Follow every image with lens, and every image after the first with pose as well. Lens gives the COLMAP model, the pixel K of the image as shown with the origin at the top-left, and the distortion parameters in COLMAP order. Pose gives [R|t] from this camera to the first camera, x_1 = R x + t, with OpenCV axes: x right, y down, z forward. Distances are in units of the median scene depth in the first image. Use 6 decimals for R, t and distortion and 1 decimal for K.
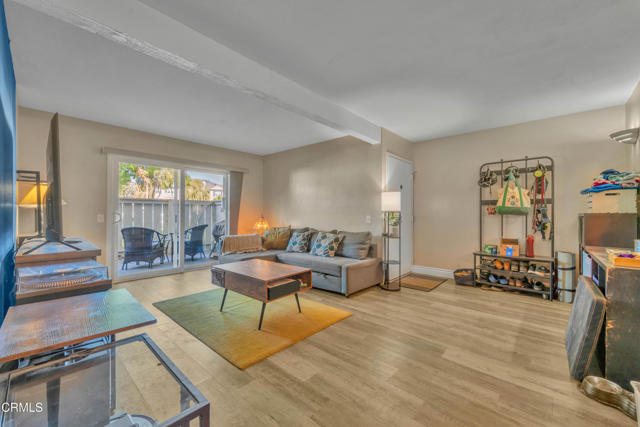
lens RADIAL K [[259.5, 0, 319.1], [0, 259.5, 216.3], [0, 0, 1]] dist [0.002202, -0.000401]
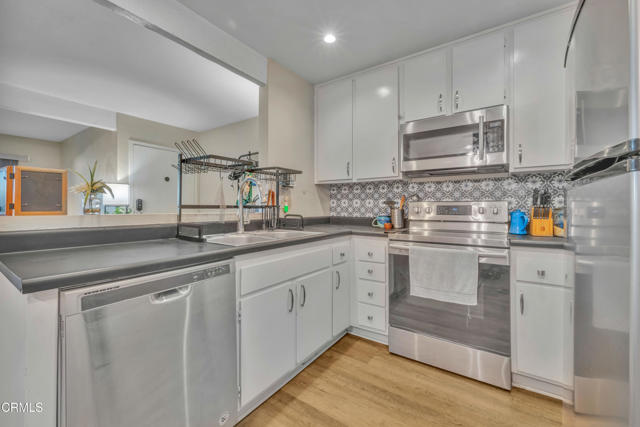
lens RADIAL K [[259.5, 0, 324.3], [0, 259.5, 209.8], [0, 0, 1]] dist [0.002202, -0.000401]
pose [[0.991300, 0.000290, 0.131618, 0.817656], [0.000692, 0.999972, -0.007420, 0.004415], [-0.131616, 0.007447, 0.991273, 0.009128]]
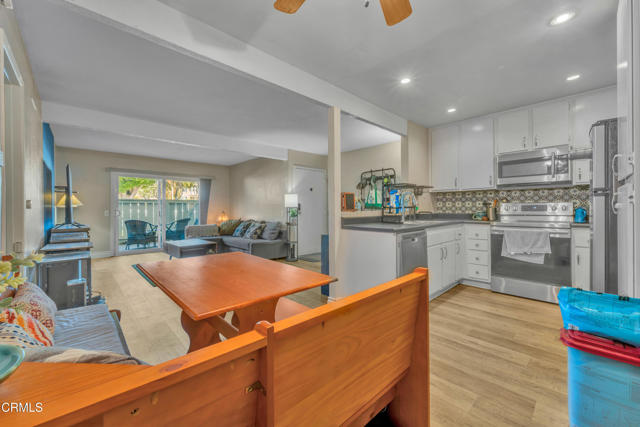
lens RADIAL K [[259.5, 0, 320.2], [0, 259.5, 211.9], [0, 0, 1]] dist [0.002202, -0.000401]
pose [[0.996639, -0.007795, -0.081553, 0.518465], [0.007622, 0.999968, -0.002435, 0.010515], [0.081569, 0.001805, 0.996666, -0.408971]]
